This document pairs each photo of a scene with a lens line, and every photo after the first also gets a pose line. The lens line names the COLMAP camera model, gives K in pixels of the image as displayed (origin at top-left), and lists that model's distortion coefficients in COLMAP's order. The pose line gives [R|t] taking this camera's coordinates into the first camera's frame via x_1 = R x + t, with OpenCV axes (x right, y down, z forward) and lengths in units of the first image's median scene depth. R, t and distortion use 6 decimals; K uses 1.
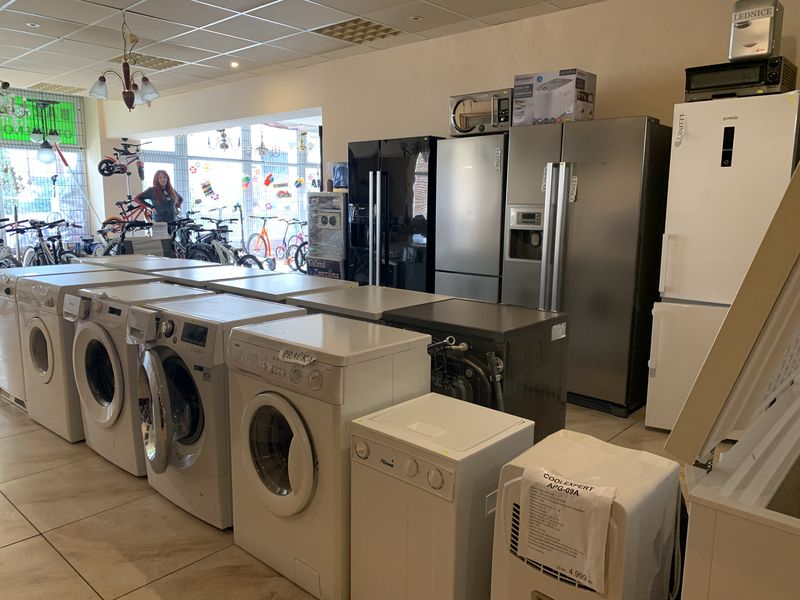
lens RADIAL K [[612.6, 0, 400.0], [0, 612.6, 300.0], [0, 0, 1]] dist [-0.007091, -0.002806]
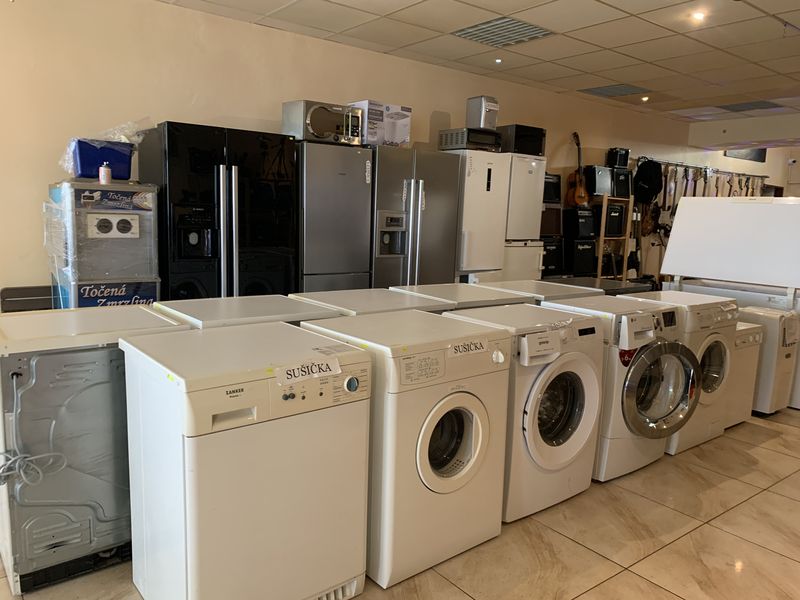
lens RADIAL K [[608.7, 0, 400.0], [0, 608.7, 300.0], [0, 0, 1]] dist [0.020443, -0.030469]
pose [[0.178485, -0.141757, 0.973678, -1.016041], [0.121650, 0.985154, 0.121129, -0.125439], [-0.976394, 0.096828, 0.193080, 0.769774]]
